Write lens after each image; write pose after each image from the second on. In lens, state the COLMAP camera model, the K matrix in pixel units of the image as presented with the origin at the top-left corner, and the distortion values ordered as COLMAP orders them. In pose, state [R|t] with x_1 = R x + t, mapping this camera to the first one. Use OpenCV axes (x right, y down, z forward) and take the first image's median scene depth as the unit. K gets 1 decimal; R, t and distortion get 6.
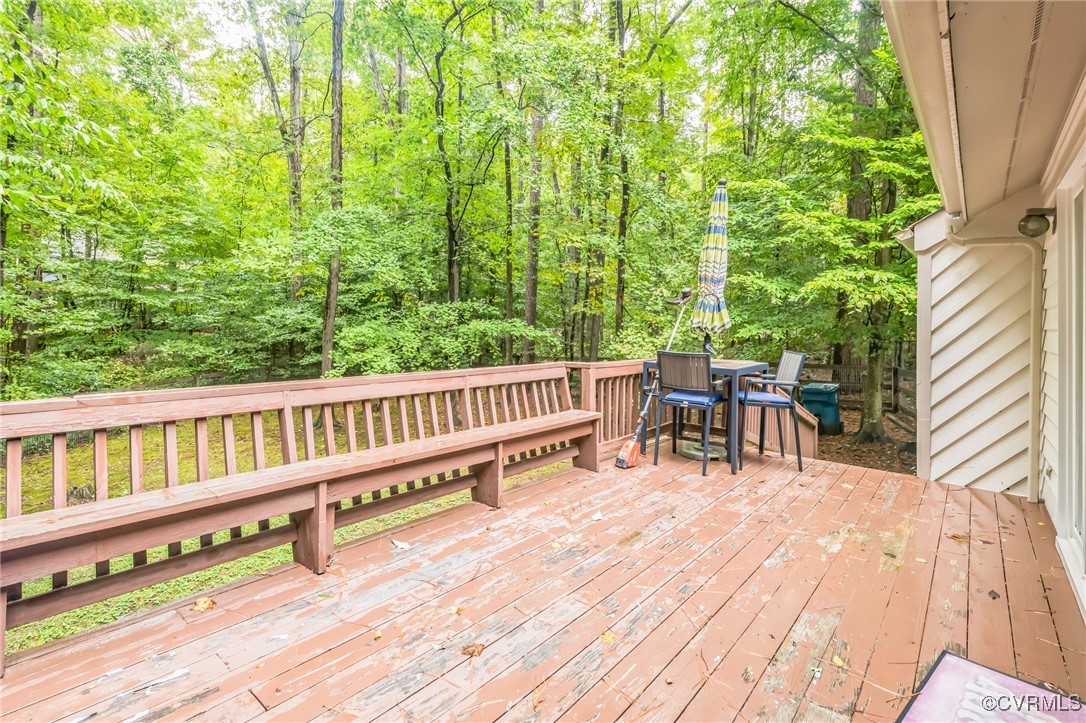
lens RADIAL K [[491.8, 0, 534.4], [0, 491.8, 326.1], [0, 0, 1]] dist [-0.001177, -0.000186]
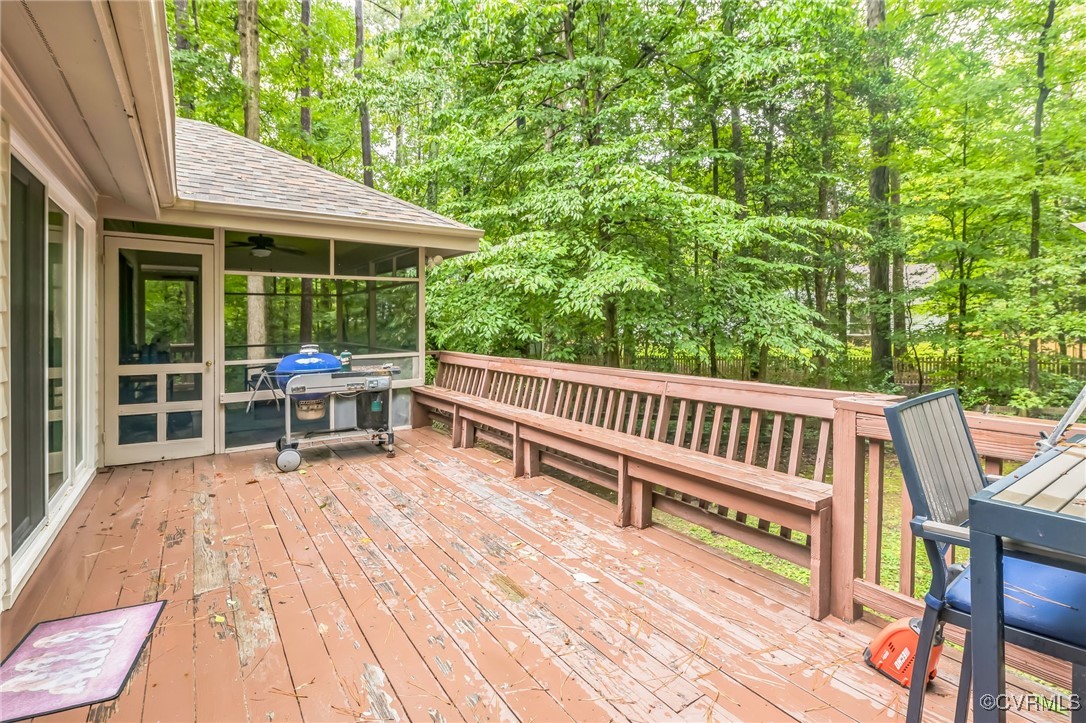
lens RADIAL K [[491.8, 0, 534.4], [0, 491.8, 326.1], [0, 0, 1]] dist [-0.001177, -0.000186]
pose [[-0.229330, -0.010175, -0.973296, 1.126315], [-0.004906, 0.999945, -0.009298, 0.020215], [0.973336, 0.002642, -0.229367, 1.420011]]
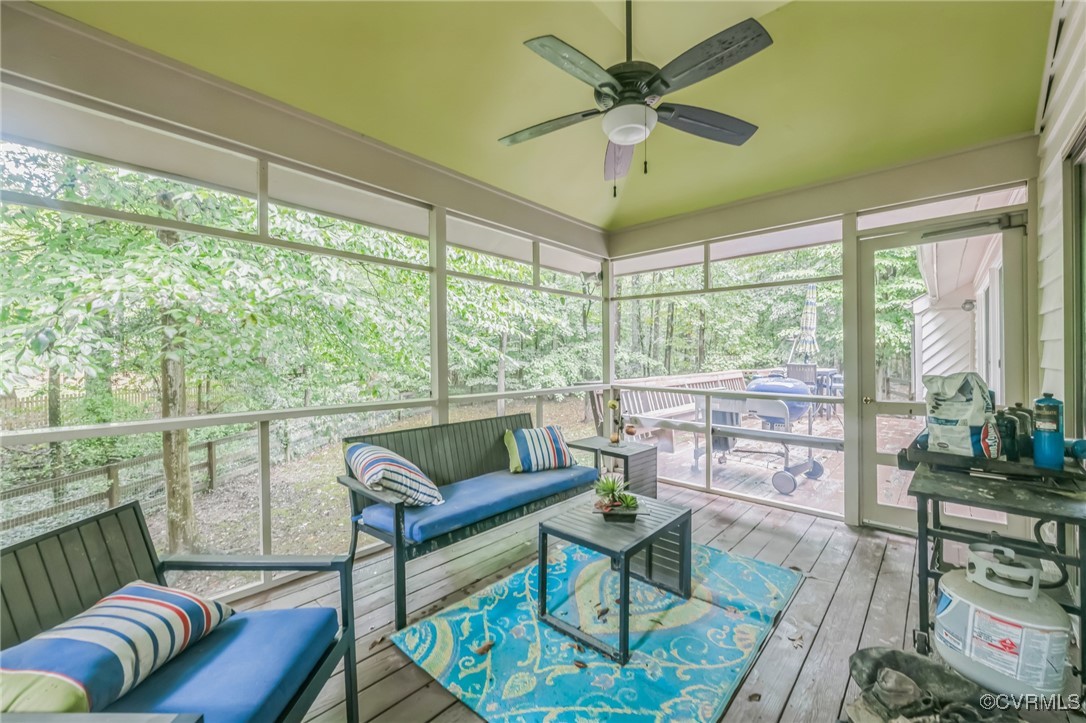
lens RADIAL K [[422.6, 0, 543.0], [0, 422.6, 361.5], [0, 0, 1]] dist [0.000289, 0.000075]
pose [[0.999964, -0.005674, -0.006251, -0.690323], [0.005671, 0.999984, -0.000498, 0.034892], [0.006253, 0.000463, 0.999980, -0.710596]]
